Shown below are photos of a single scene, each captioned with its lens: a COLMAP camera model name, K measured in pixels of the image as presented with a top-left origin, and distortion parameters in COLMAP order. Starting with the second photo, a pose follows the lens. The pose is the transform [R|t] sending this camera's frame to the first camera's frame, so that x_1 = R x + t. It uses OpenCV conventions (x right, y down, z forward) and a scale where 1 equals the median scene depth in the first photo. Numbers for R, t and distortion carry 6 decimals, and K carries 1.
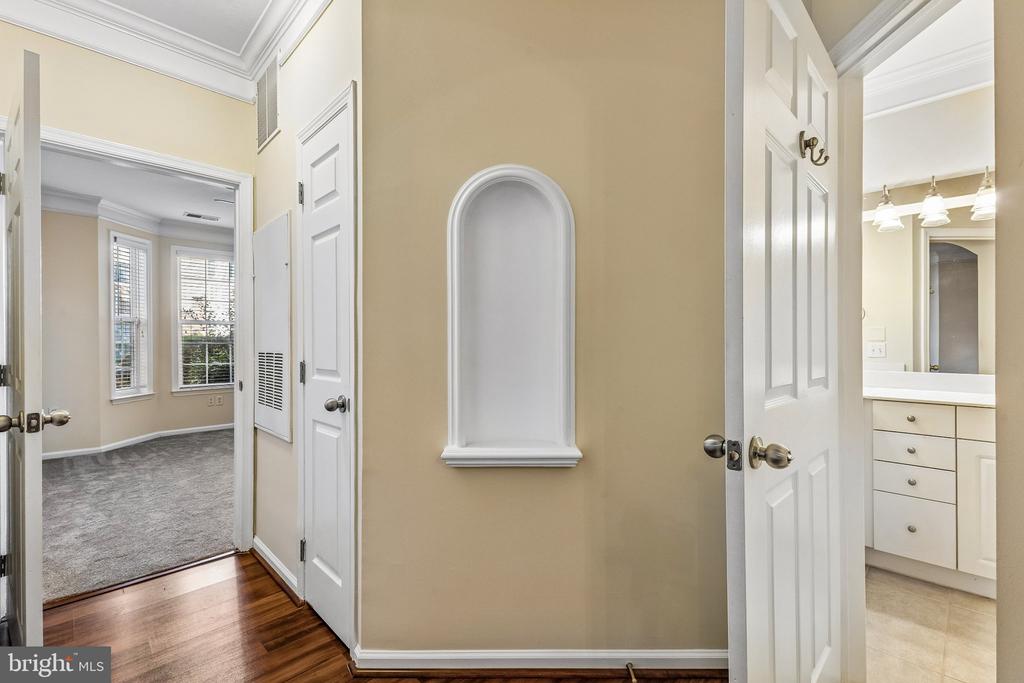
lens RADIAL K [[452.4, 0, 515.7], [0, 452.4, 340.7], [0, 0, 1]] dist [0.018628, -0.000288]
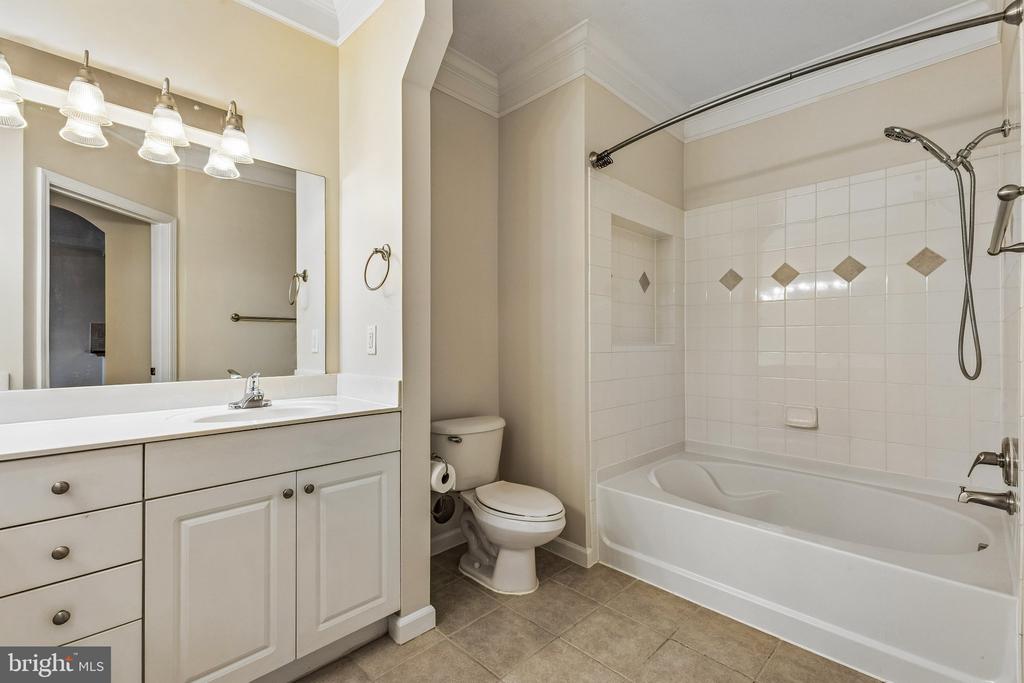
lens RADIAL K [[443.5, 0, 520.7], [0, 443.5, 344.6], [0, 0, 1]] dist [0.016838, -0.000079]
pose [[-0.014219, 0.004513, 0.999889, 0.364334], [0.006234, 0.999971, -0.004424, 0.020415], [-0.999879, 0.006170, -0.014247, 0.507117]]
